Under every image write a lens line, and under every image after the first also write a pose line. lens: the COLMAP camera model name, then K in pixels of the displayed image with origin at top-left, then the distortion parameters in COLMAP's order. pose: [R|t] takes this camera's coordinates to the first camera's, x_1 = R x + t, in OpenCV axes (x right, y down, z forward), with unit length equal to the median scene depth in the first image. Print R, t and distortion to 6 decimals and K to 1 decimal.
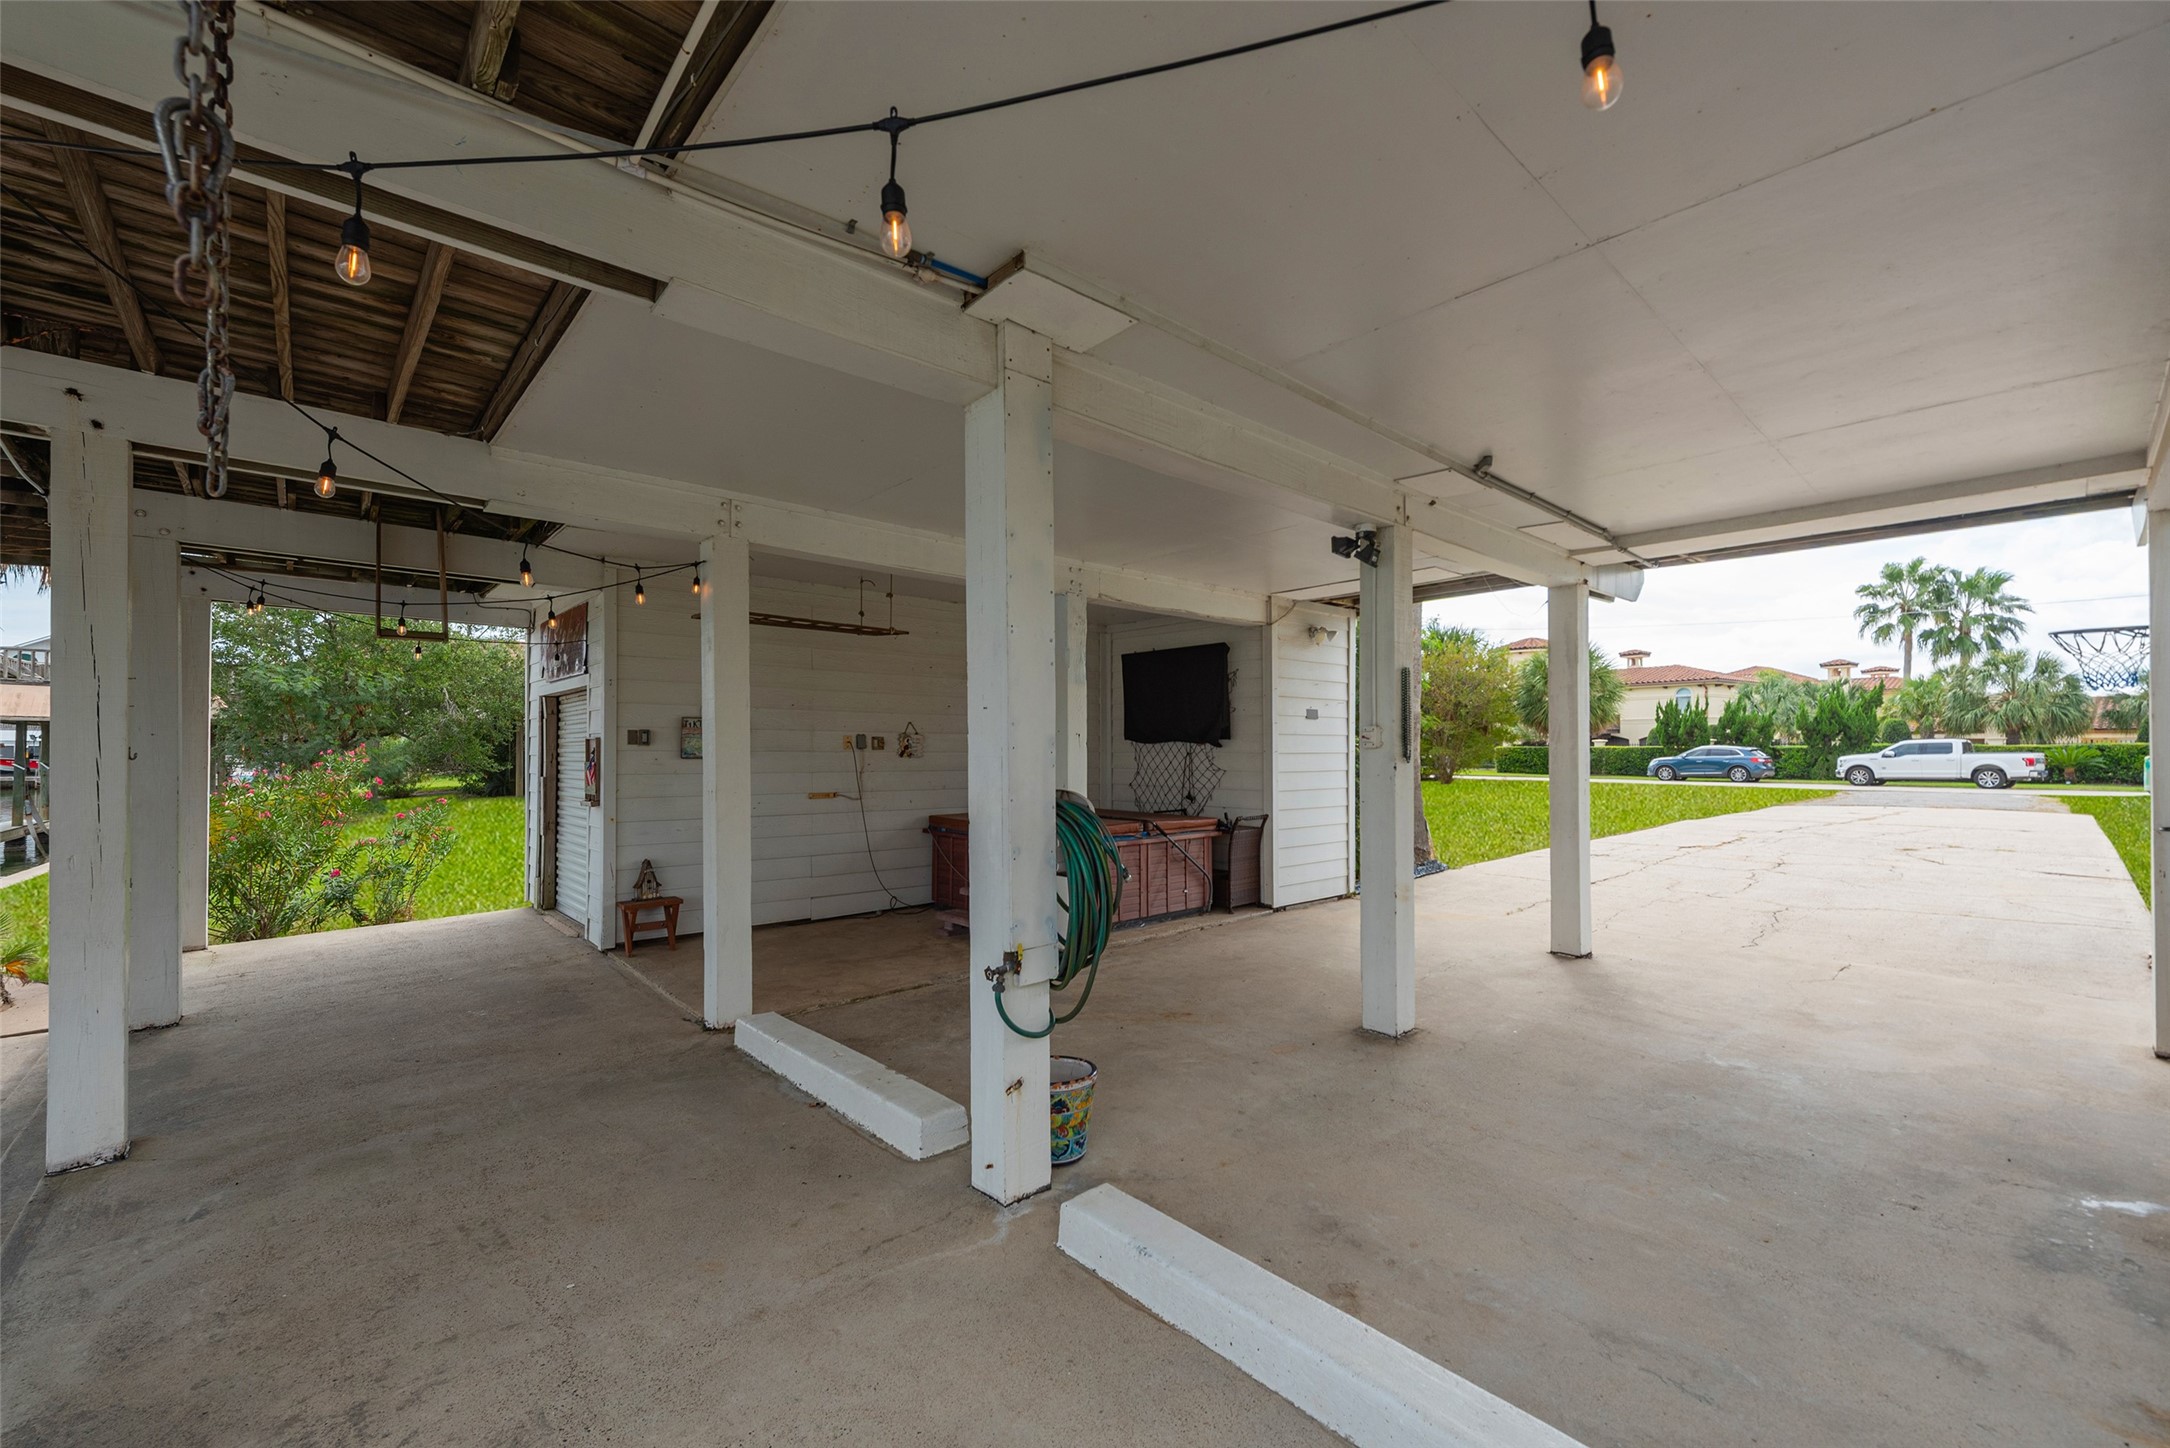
lens RADIAL K [[881.5, 0, 1093.9], [0, 881.5, 745.1], [0, 0, 1]] dist [0.004715, -0.000070]
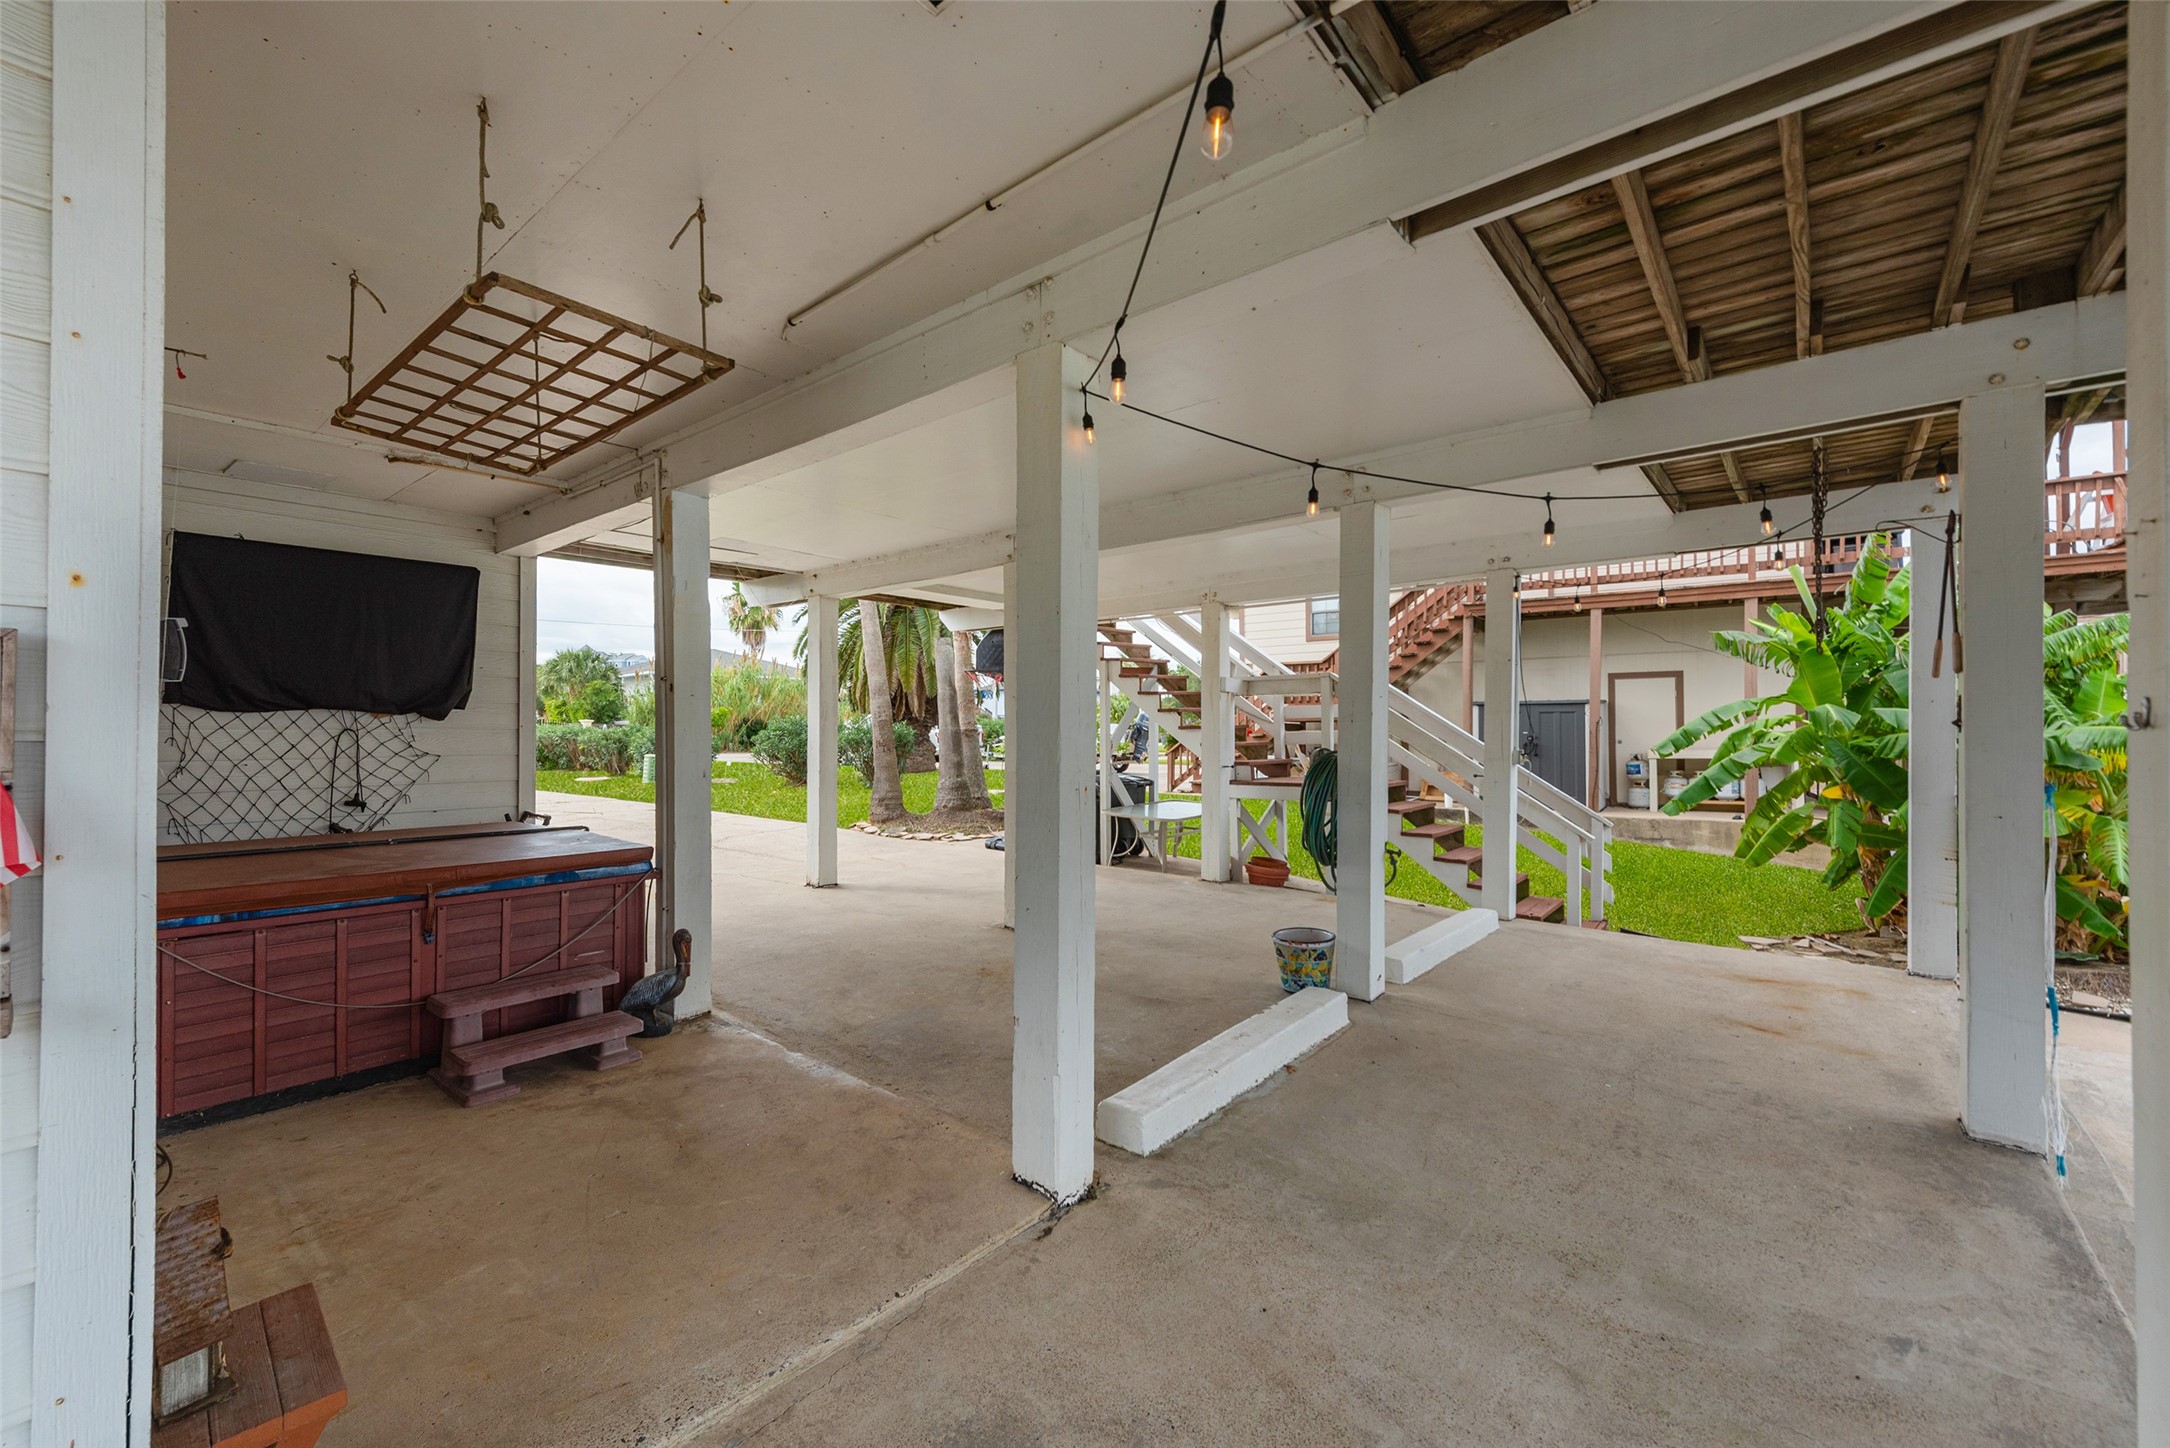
lens RADIAL K [[848.9, 0, 1085.0], [0, 848.9, 724.0], [0, 0, 1]] dist [0.014204, -0.000345]
pose [[-0.122208, 0.004002, 0.992496, -0.763326], [-0.003437, 0.999984, -0.004456, 0.008884], [-0.992499, -0.003956, -0.122192, 0.819893]]
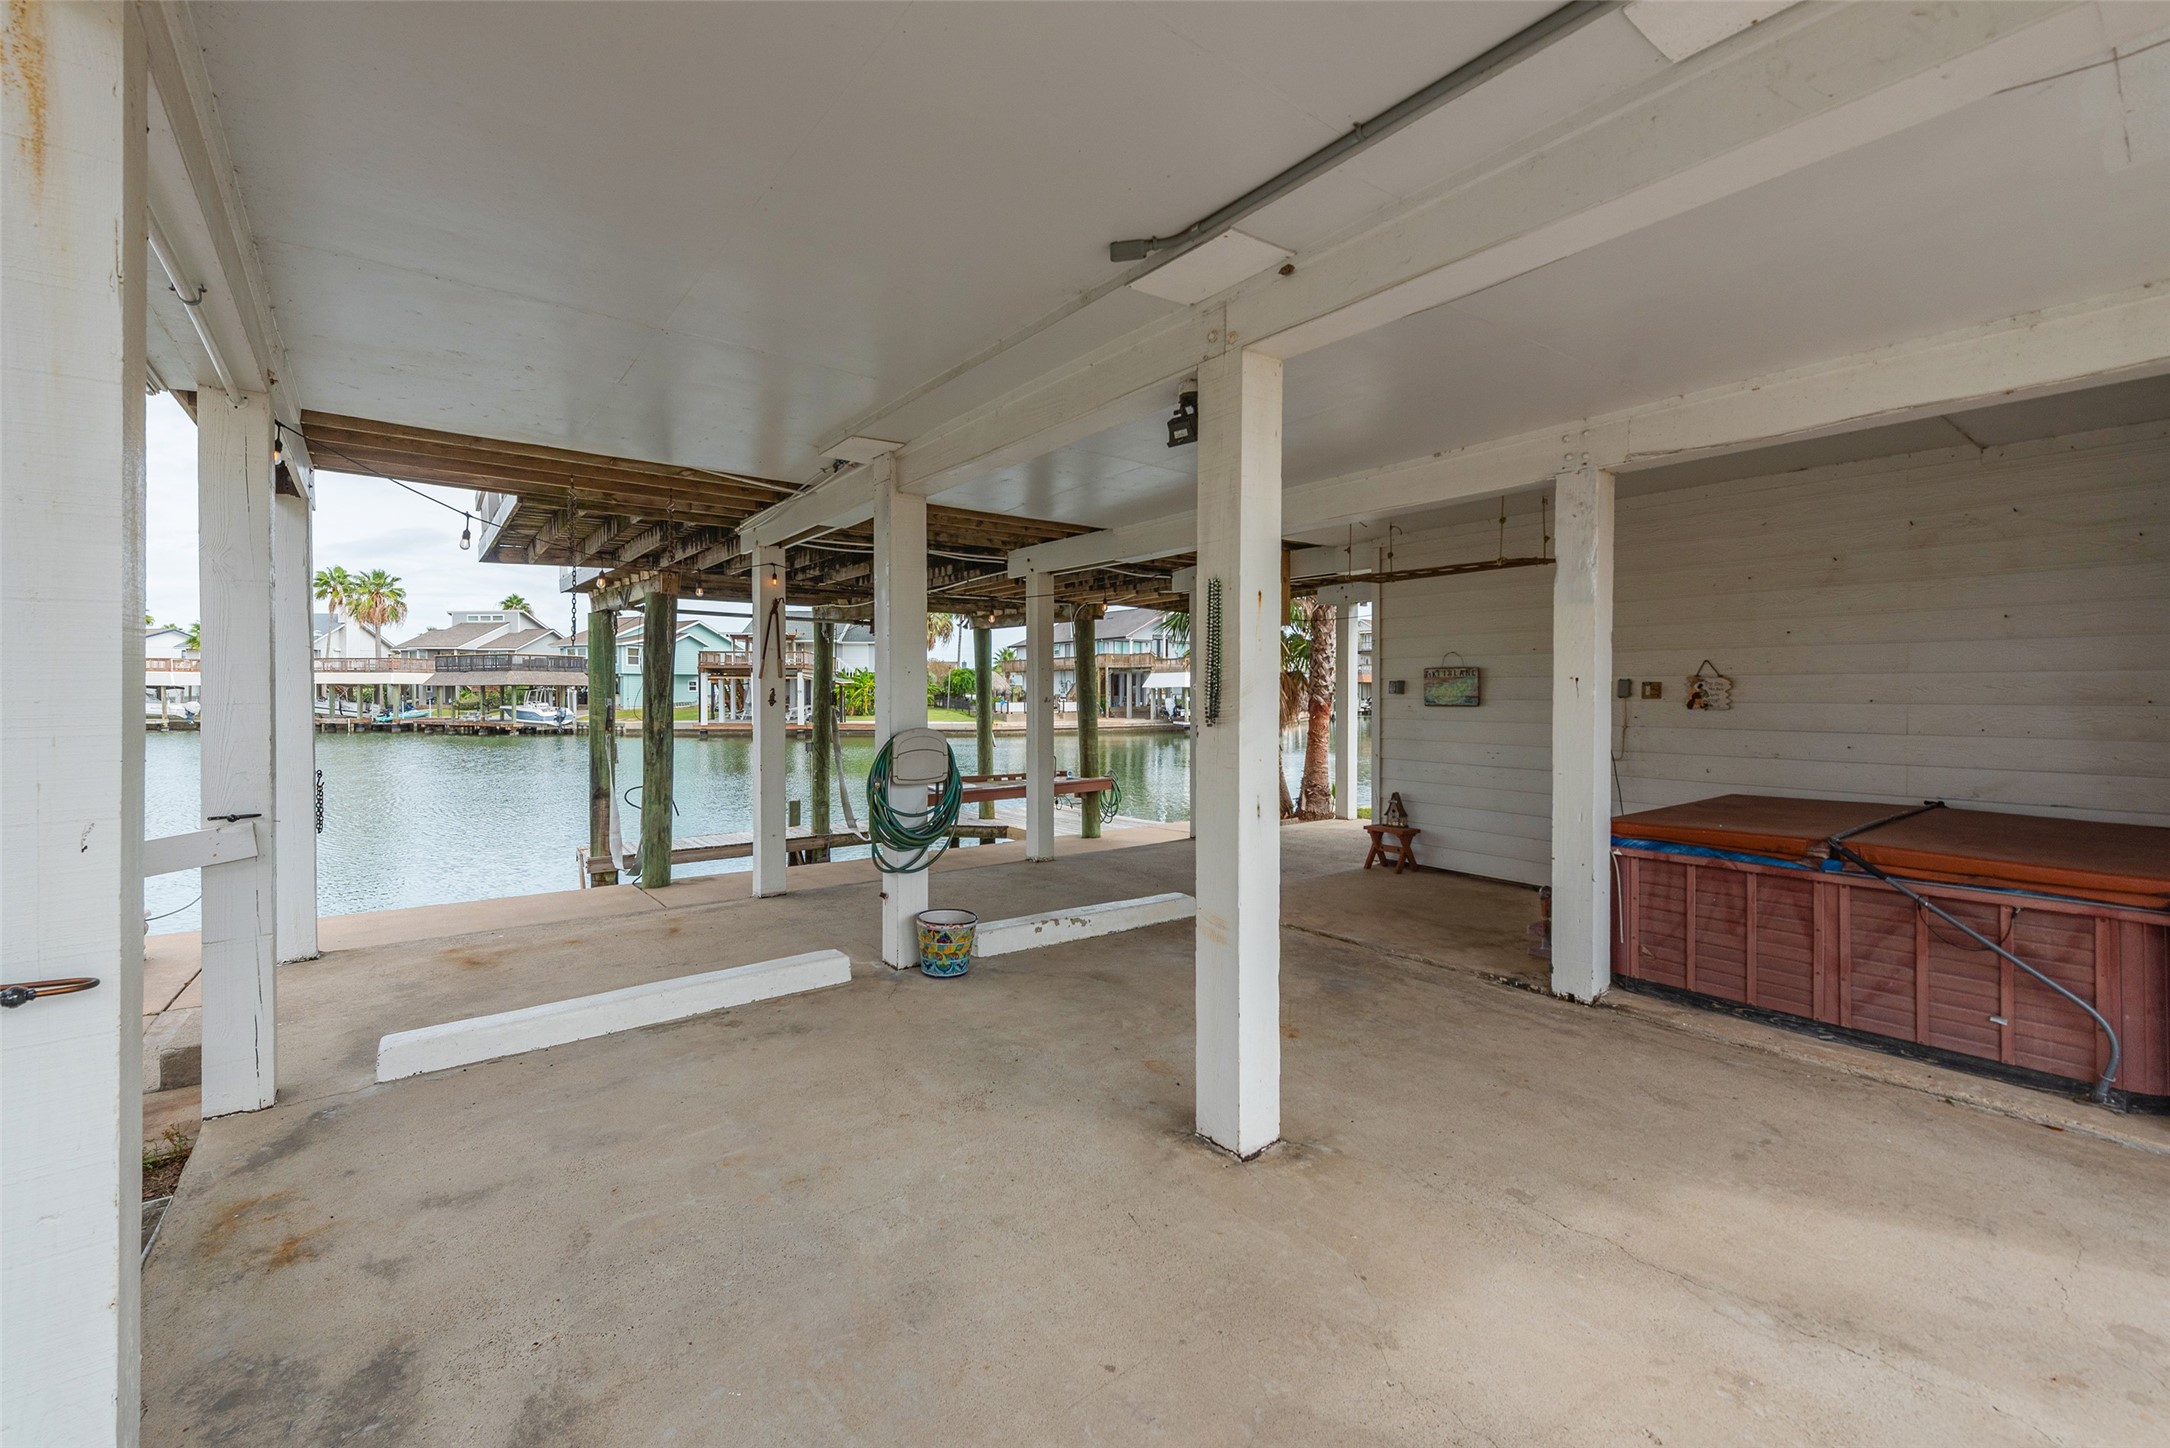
lens RADIAL K [[888.9, 0, 1035.1], [0, 888.9, 696.6], [0, 0, 1]] dist [0.011266, -0.000124]
pose [[-0.112294, 0.004002, -0.993667, 0.741273], [0.006997, 0.999970, 0.003236, -0.003391], [0.993650, -0.006589, -0.112318, 0.687725]]
